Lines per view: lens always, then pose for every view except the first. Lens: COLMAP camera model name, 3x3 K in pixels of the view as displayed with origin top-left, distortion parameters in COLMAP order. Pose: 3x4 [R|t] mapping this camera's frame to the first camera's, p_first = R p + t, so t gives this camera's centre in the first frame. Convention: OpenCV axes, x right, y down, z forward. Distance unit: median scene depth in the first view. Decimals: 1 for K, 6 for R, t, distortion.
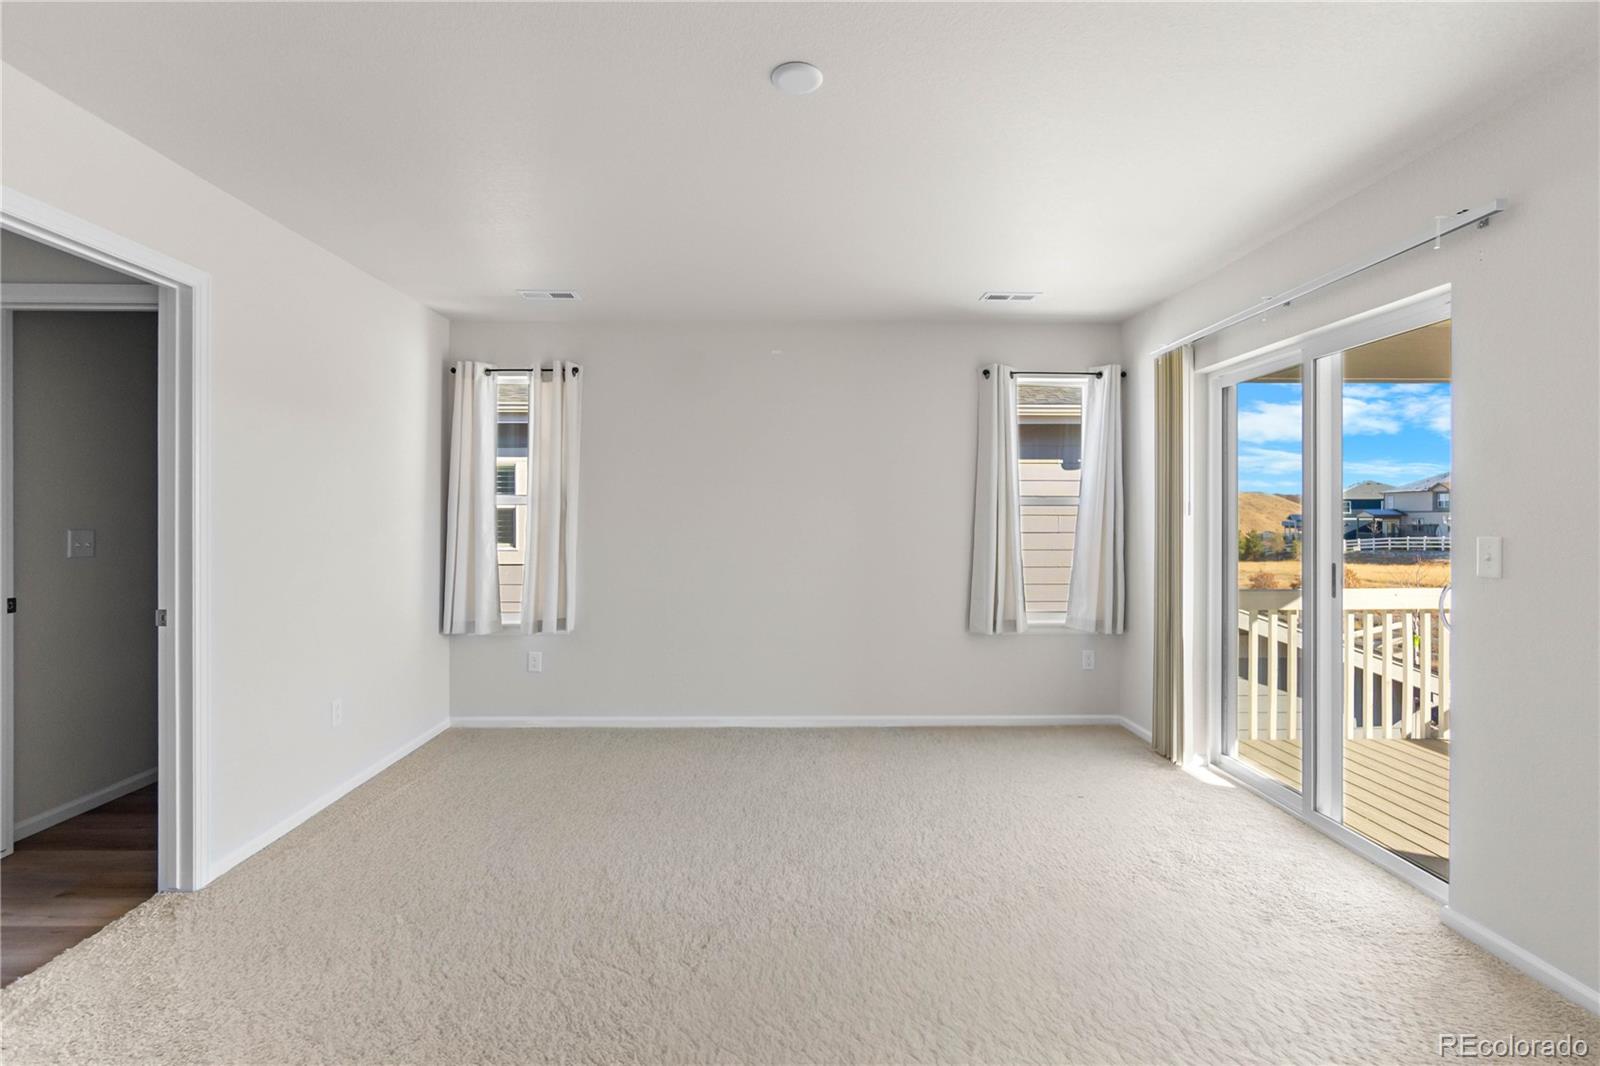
lens RADIAL K [[754.5, 0, 799.2], [0, 754.5, 535.4], [0, 0, 1]] dist [-0.008971, 0.000230]
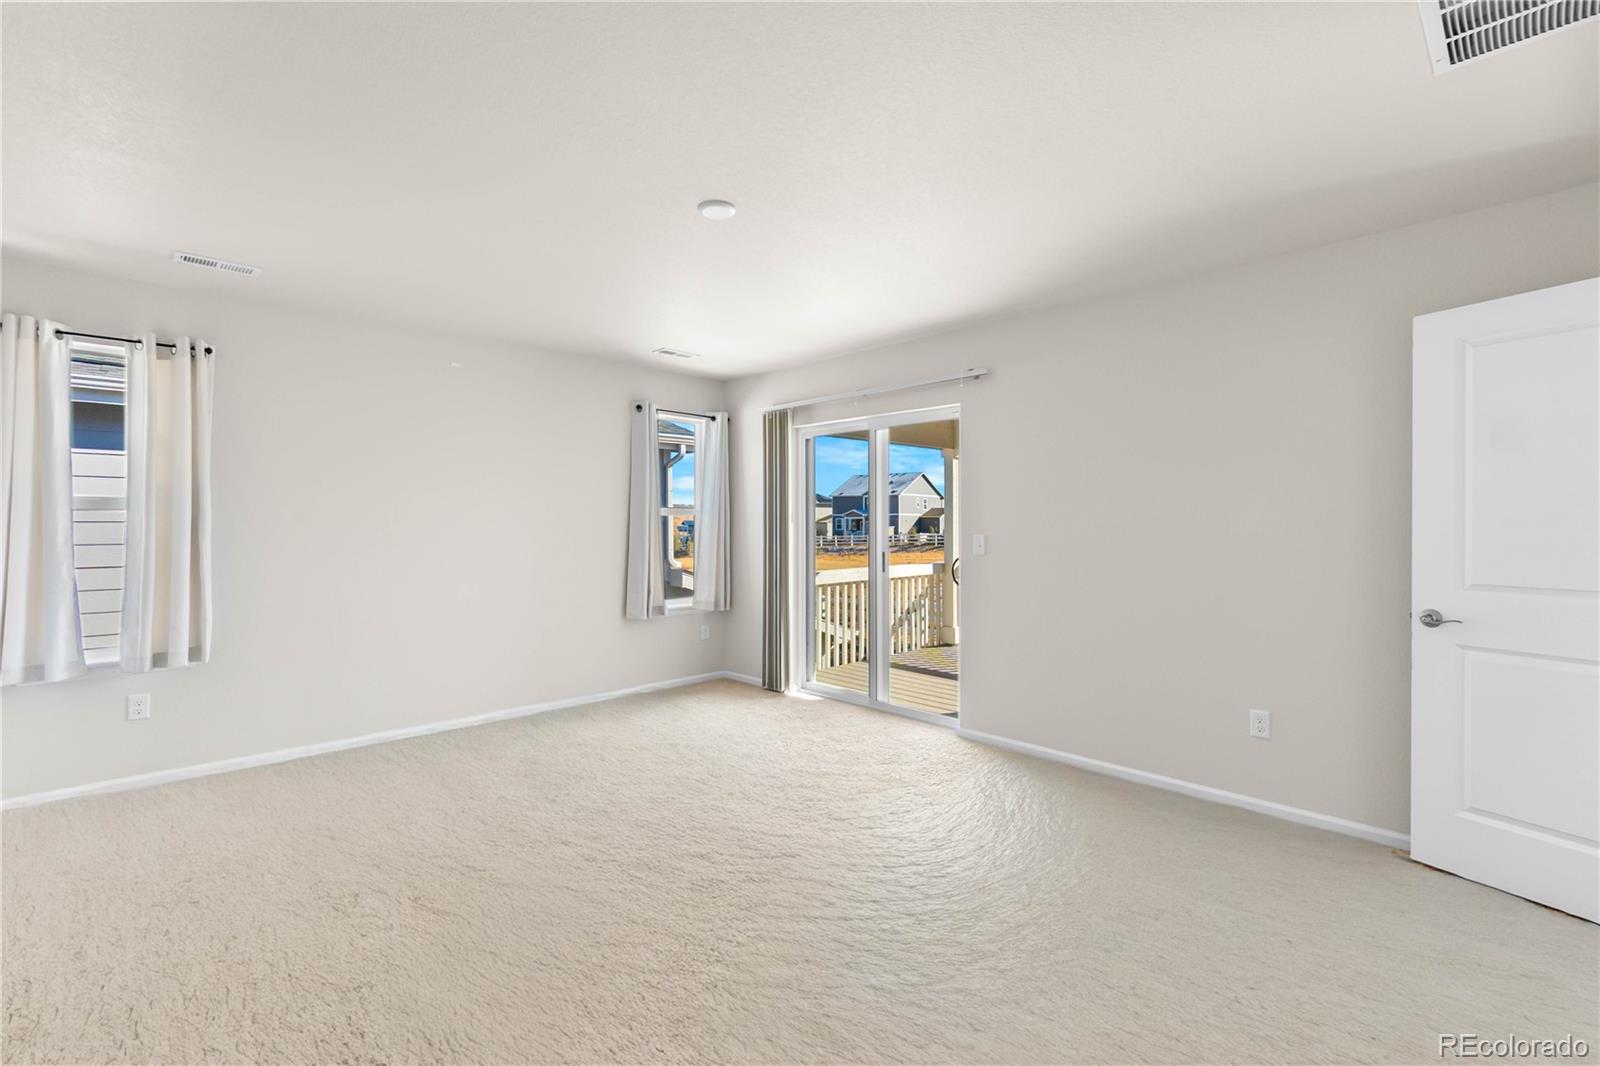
lens RADIAL K [[700.4, 0, 806.4], [0, 700.4, 539.2], [0, 0, 1]] dist [-0.001415, 0.000954]
pose [[0.731039, -0.016057, 0.682147, -0.348364], [0.016756, 0.999844, 0.005579, -0.002008], [-0.682130, 0.007352, 0.731194, -0.026760]]
